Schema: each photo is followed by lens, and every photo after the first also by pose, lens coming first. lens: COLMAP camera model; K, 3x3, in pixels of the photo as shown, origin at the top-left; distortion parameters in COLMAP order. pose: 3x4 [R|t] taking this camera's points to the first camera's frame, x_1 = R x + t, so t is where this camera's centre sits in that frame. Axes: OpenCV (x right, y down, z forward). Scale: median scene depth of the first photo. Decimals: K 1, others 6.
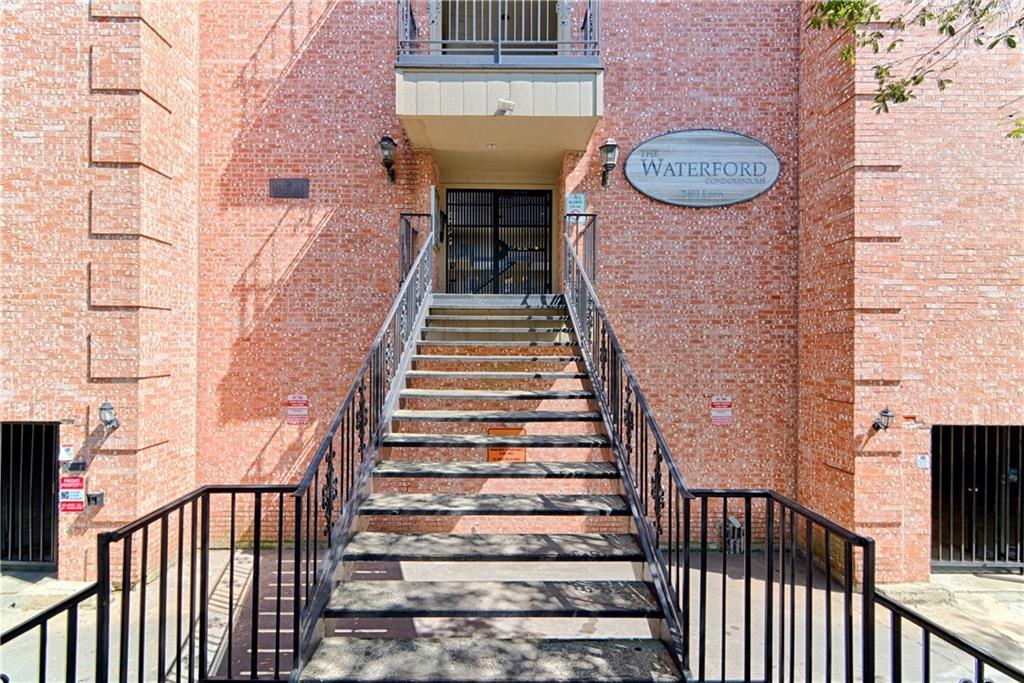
lens RADIAL K [[482.7, 0, 529.1], [0, 482.7, 342.5], [0, 0, 1]] dist [0.010906, 0.000031]
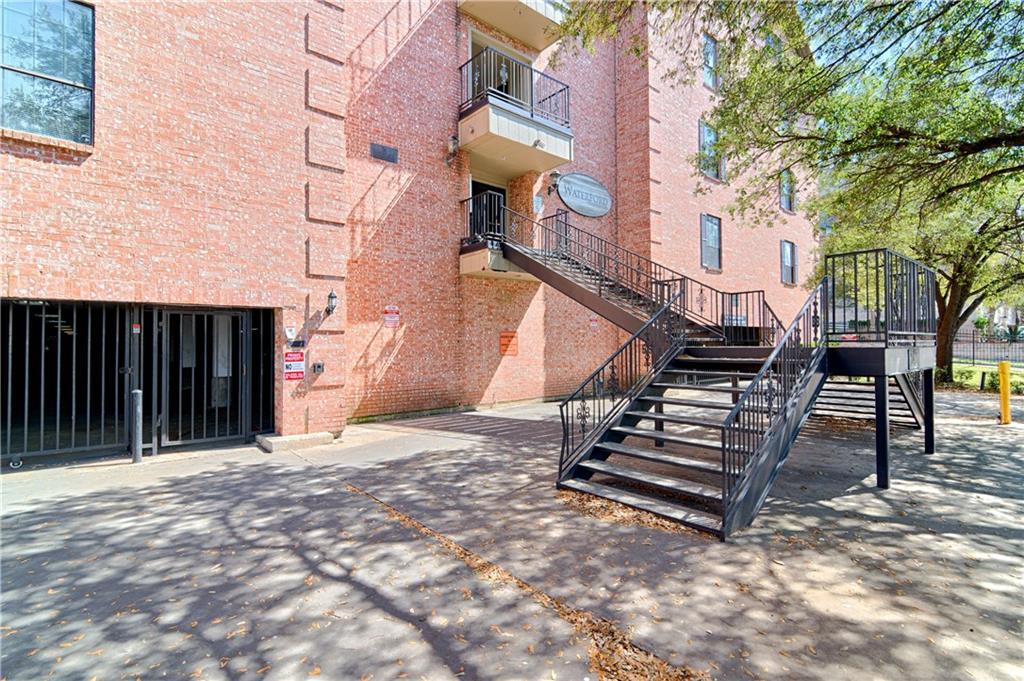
lens RADIAL K [[482.7, 0, 529.1], [0, 482.7, 341.5], [0, 0, 1]] dist [0.010906, 0.000031]
pose [[0.750087, -0.011439, 0.661240, -1.110581], [0.016914, 0.999855, -0.001890, 0.221985], [-0.661123, 0.012602, 0.750172, -0.283429]]
